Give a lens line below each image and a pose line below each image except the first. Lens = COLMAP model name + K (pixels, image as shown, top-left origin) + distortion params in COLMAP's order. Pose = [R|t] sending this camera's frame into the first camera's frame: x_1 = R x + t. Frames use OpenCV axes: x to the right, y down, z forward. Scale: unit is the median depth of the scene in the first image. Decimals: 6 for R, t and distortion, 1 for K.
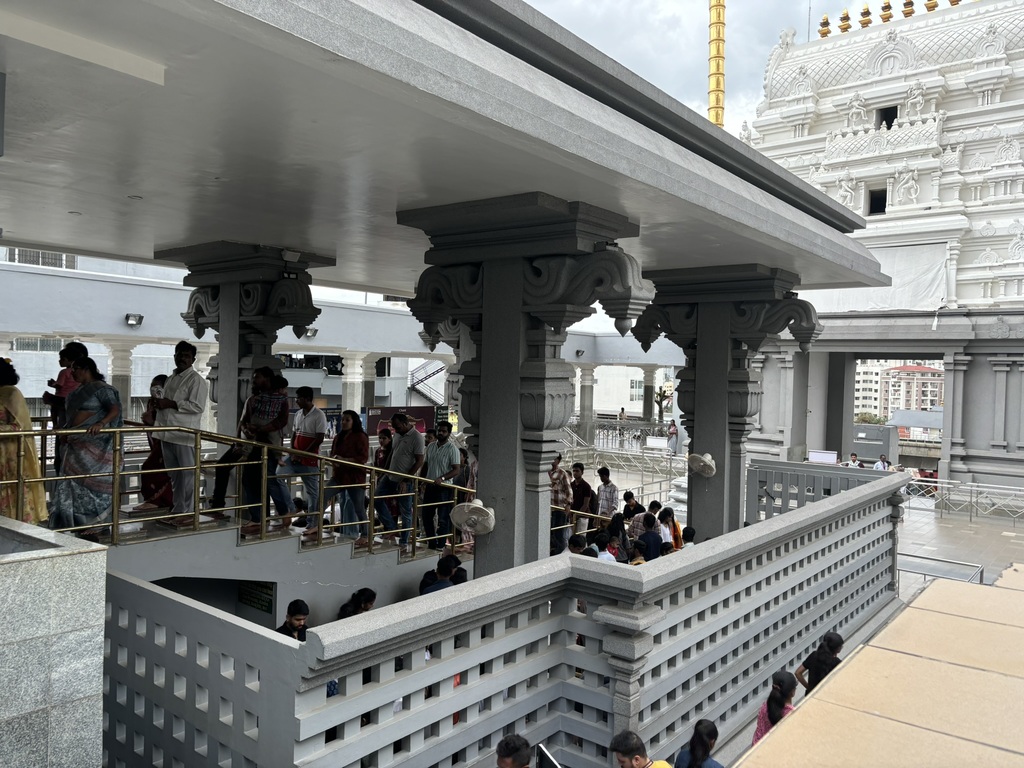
lens RADIAL K [[775.2, 0, 516.0], [0, 775.2, 382.8], [0, 0, 1]] dist [0.008100, -0.015279]
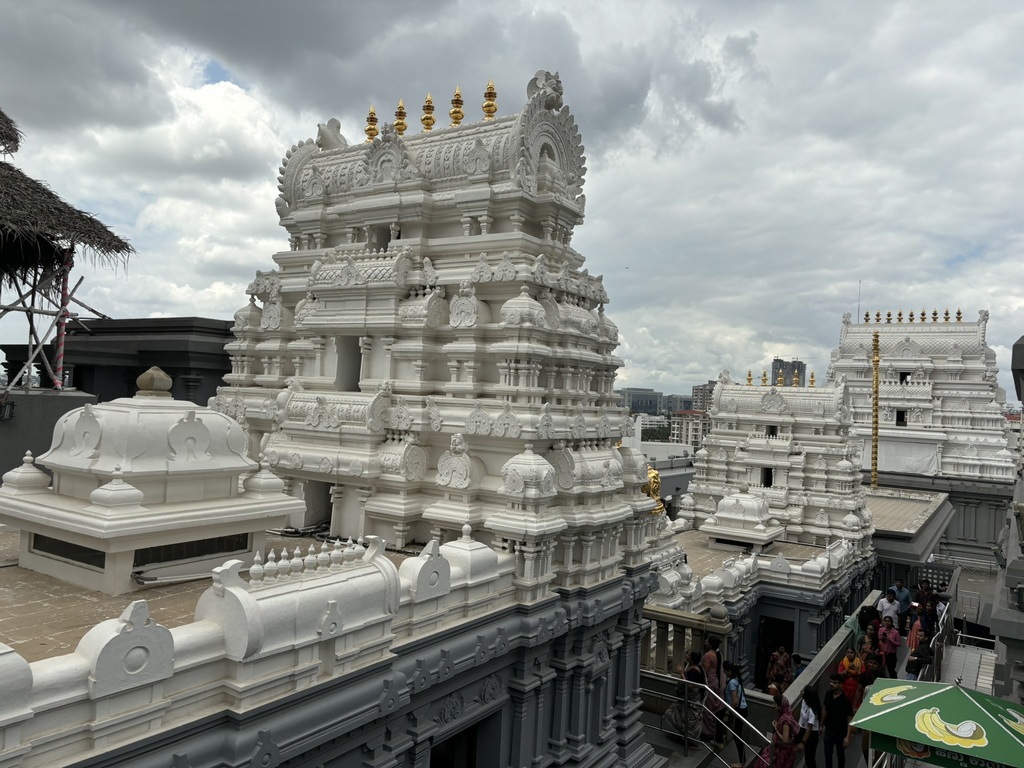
lens RADIAL K [[775.2, 0, 507.8], [0, 775.2, 384.7], [0, 0, 1]] dist [0.008100, -0.015279]
pose [[0.994739, 0.016317, 0.101134, -0.857192], [-0.012585, 0.999220, -0.037430, -0.246694], [-0.101666, 0.035960, 0.994168, -1.040284]]
